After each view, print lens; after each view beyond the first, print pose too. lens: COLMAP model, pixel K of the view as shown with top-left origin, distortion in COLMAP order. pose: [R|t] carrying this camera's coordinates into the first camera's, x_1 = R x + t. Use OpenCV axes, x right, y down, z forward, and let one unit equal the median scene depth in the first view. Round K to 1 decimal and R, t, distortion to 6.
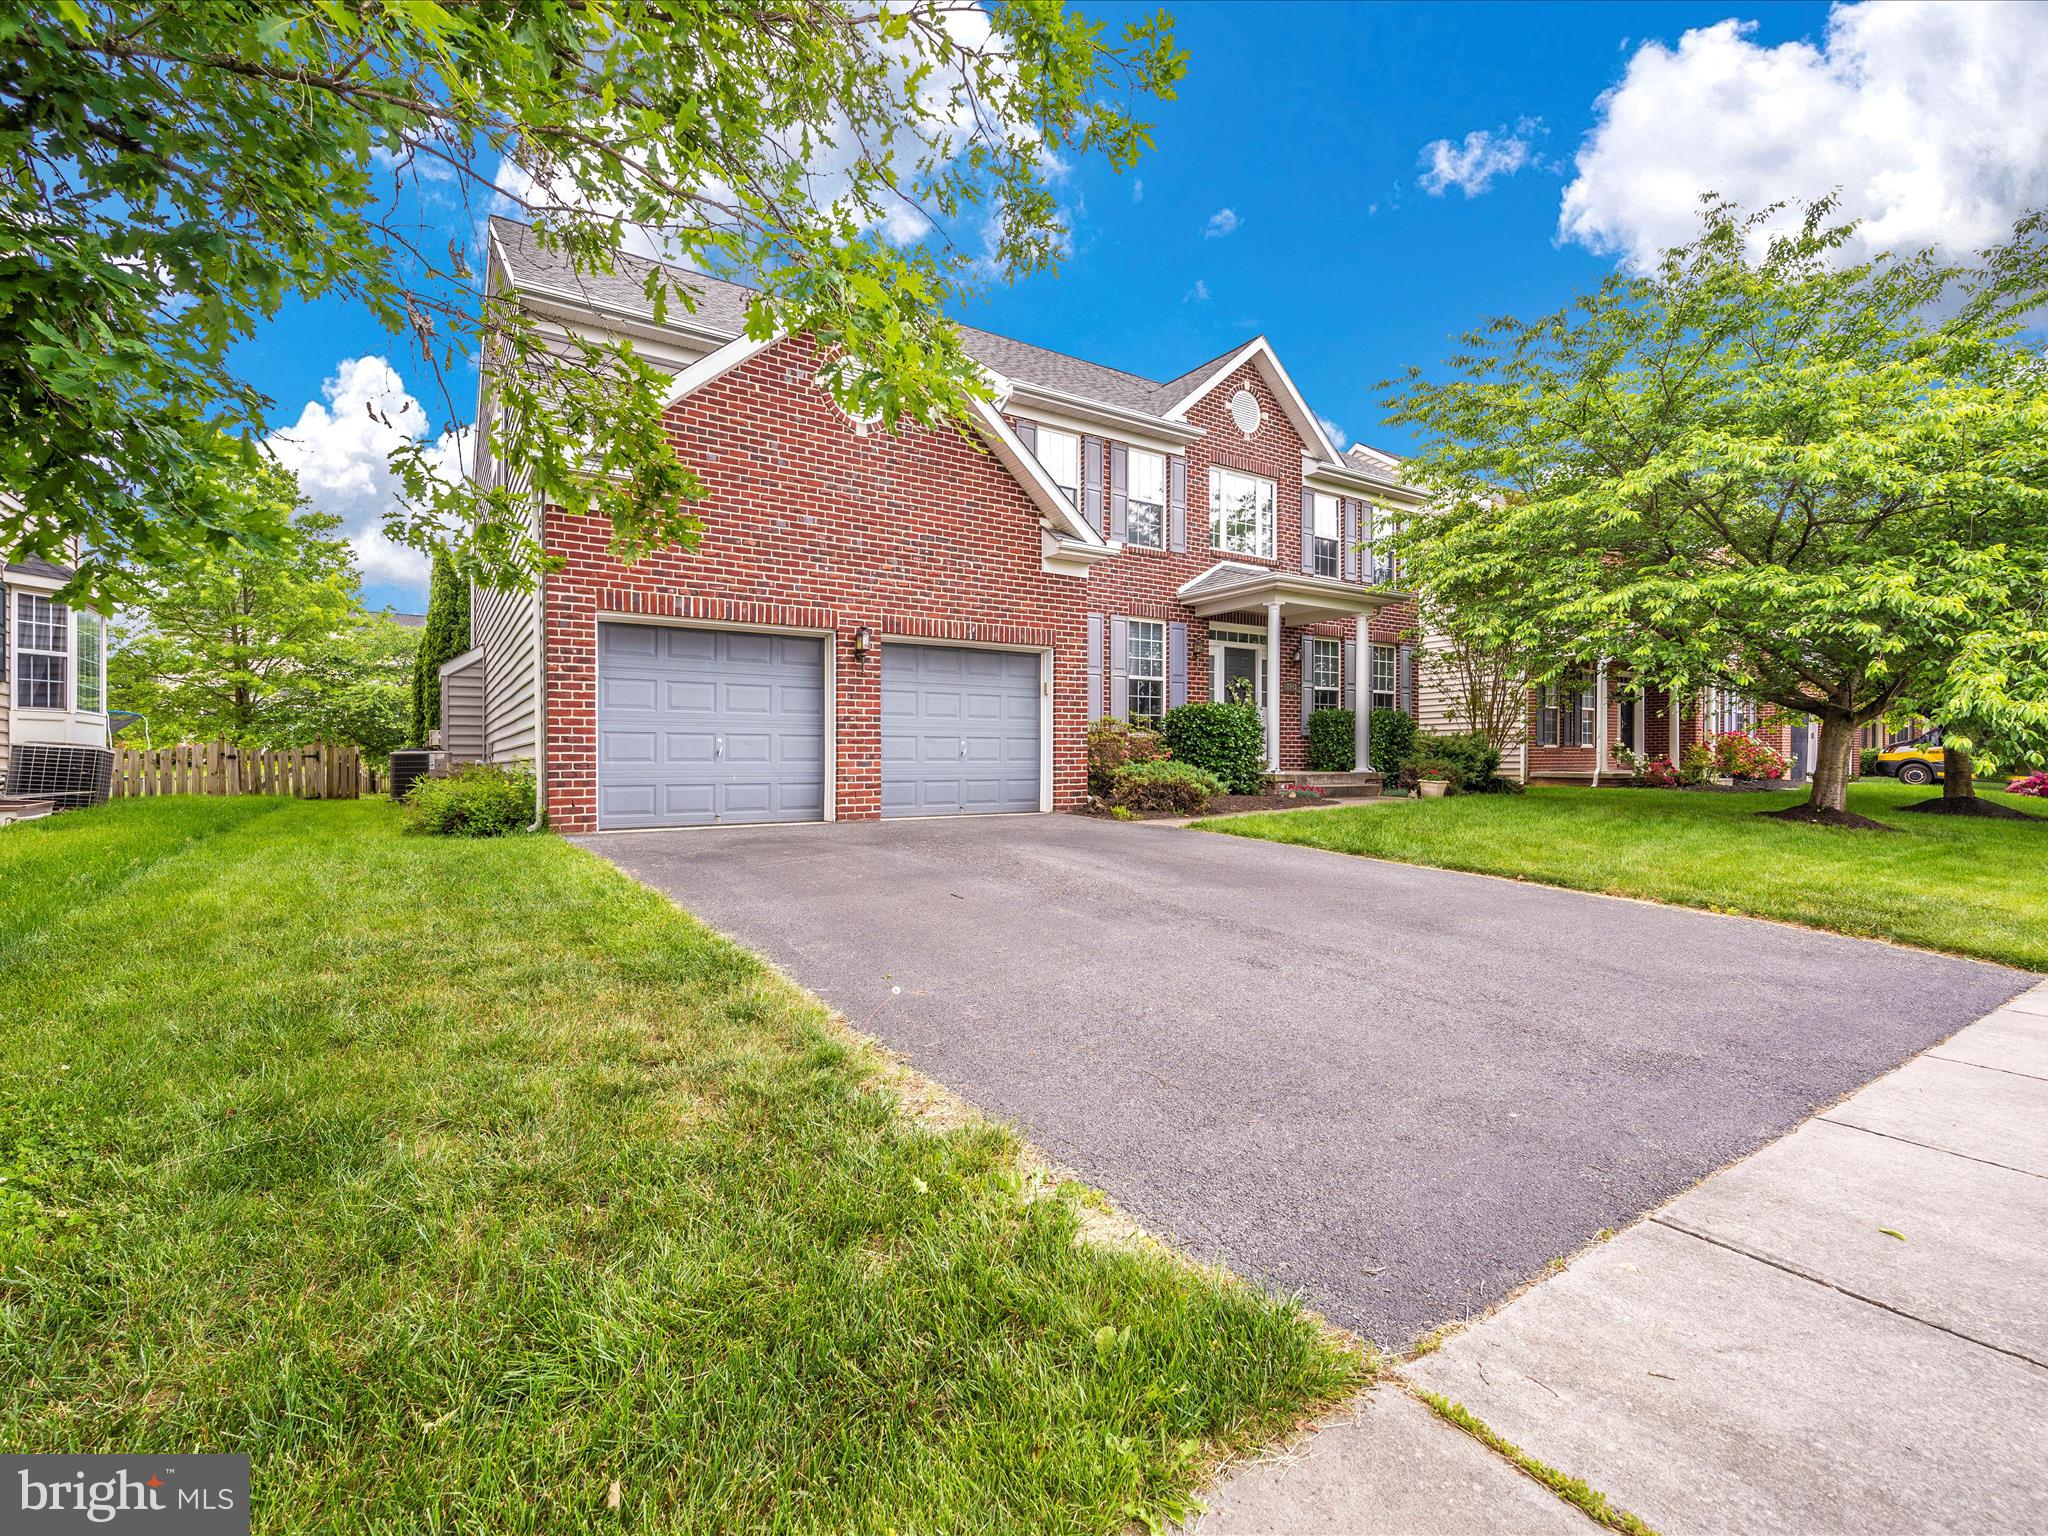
lens RADIAL K [[819.1, 0, 890.9], [0, 819.1, 772.4], [0, 0, 1]] dist [-0.000223, 0.000001]
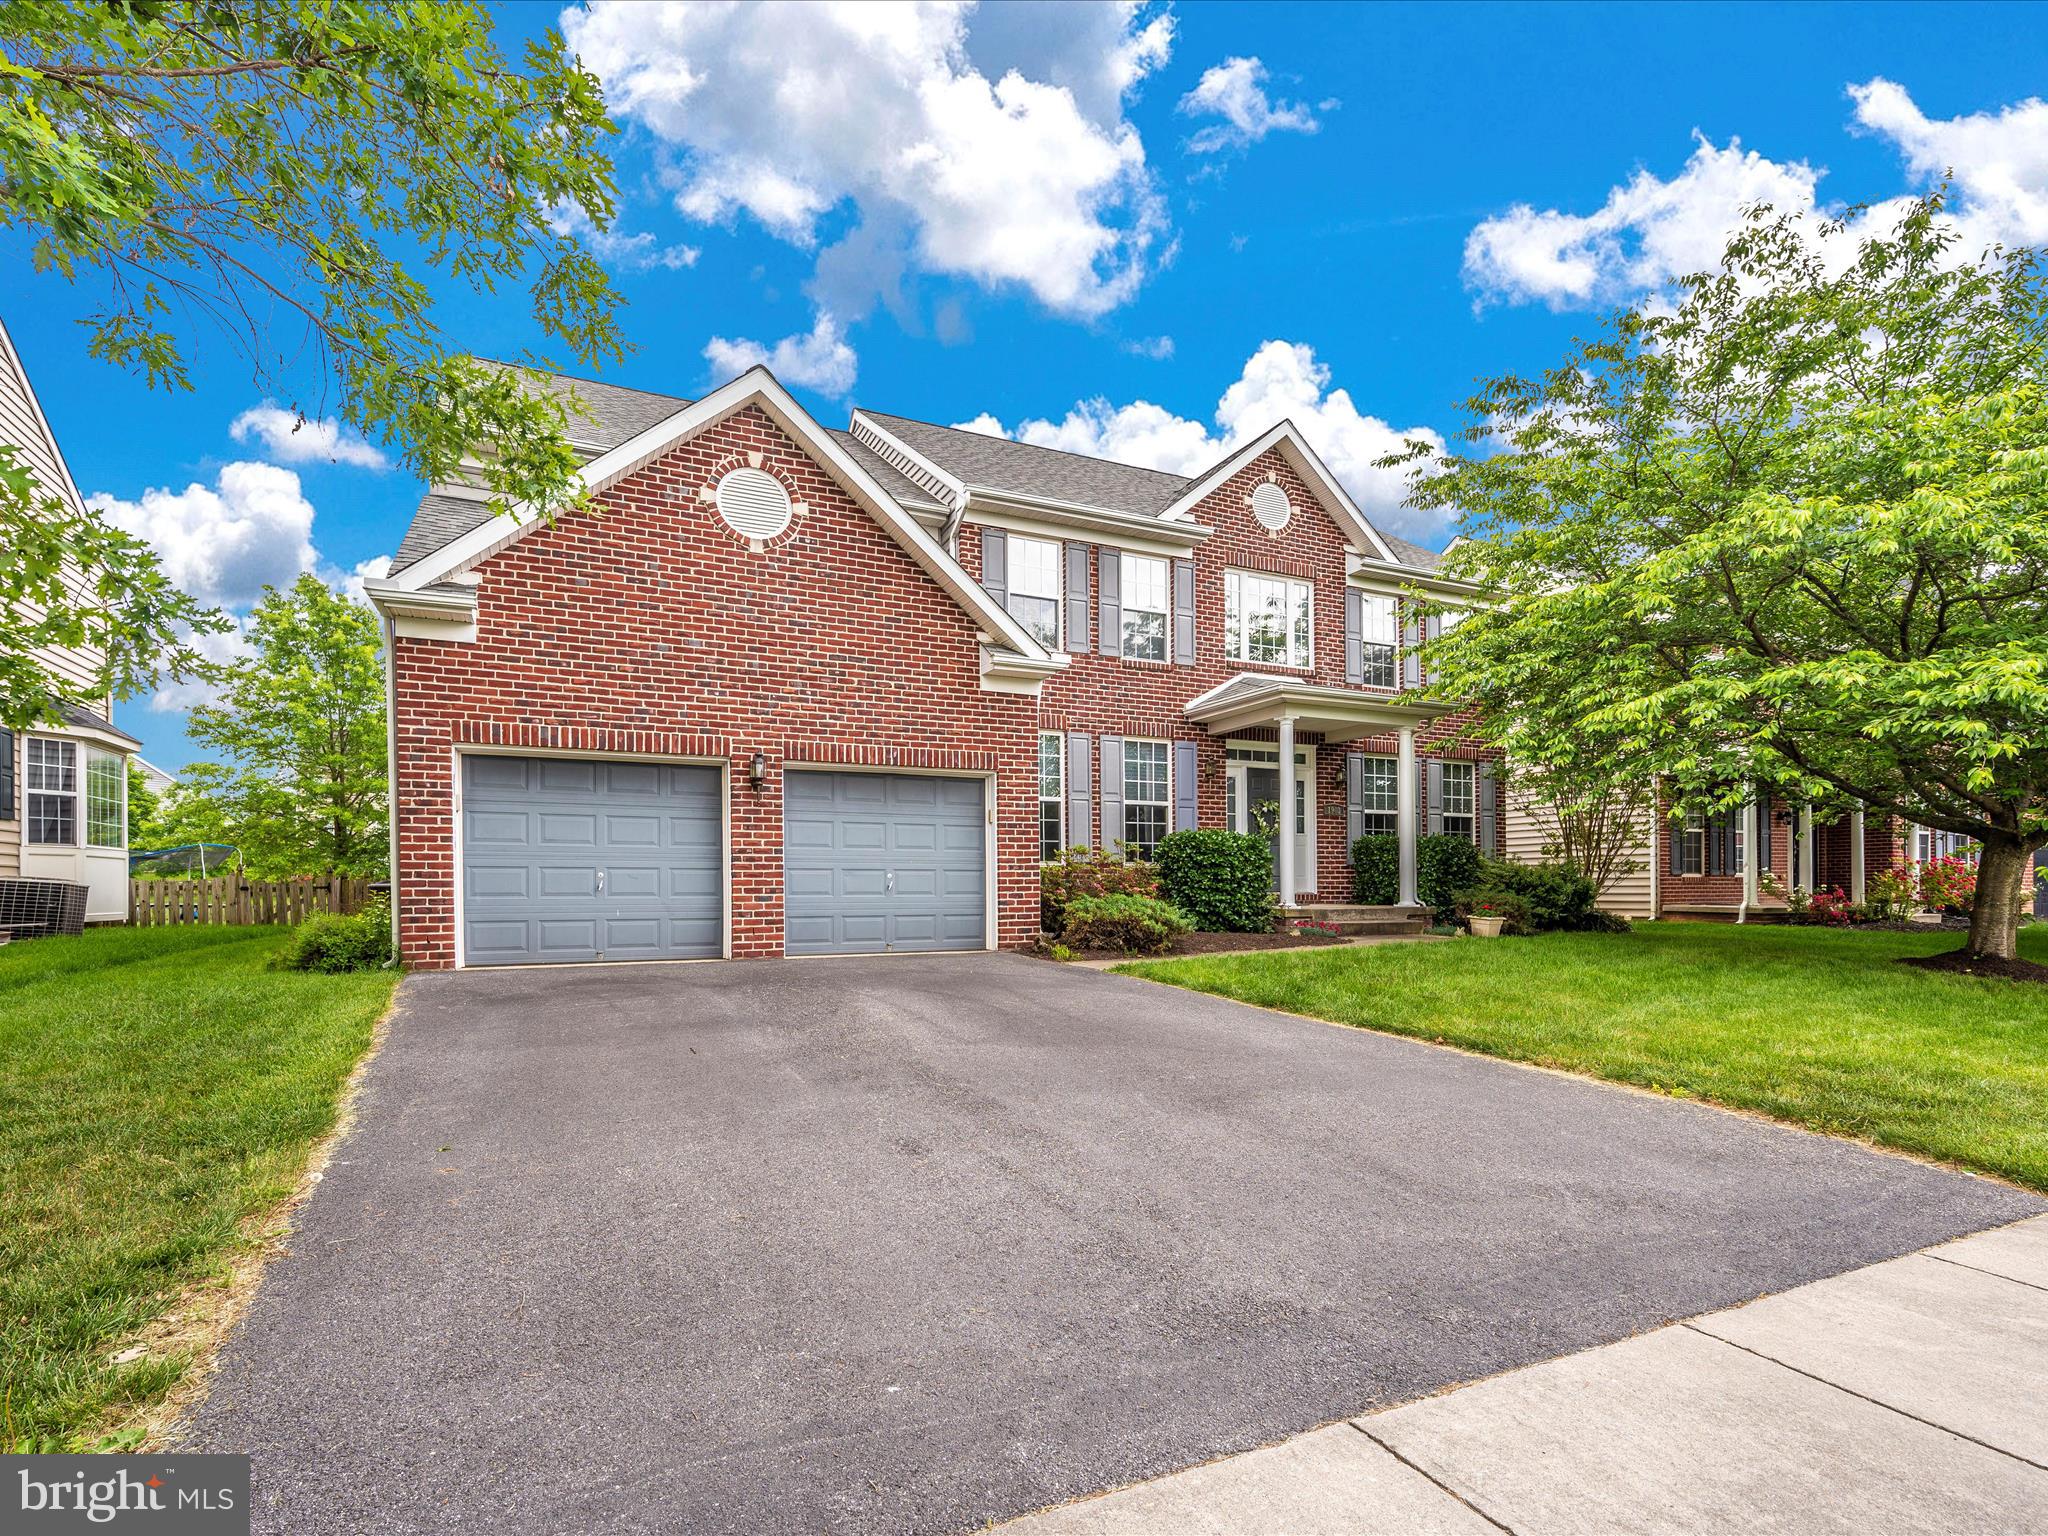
lens RADIAL K [[828.5, 0, 916.9], [0, 828.5, 896.8], [0, 0, 1]] dist [0.000250, 0.000269]
pose [[0.991606, 0.002221, -0.129280, 0.269932], [-0.002732, 0.999989, -0.003774, -0.009484], [0.129270, 0.004096, 0.991601, 0.075167]]
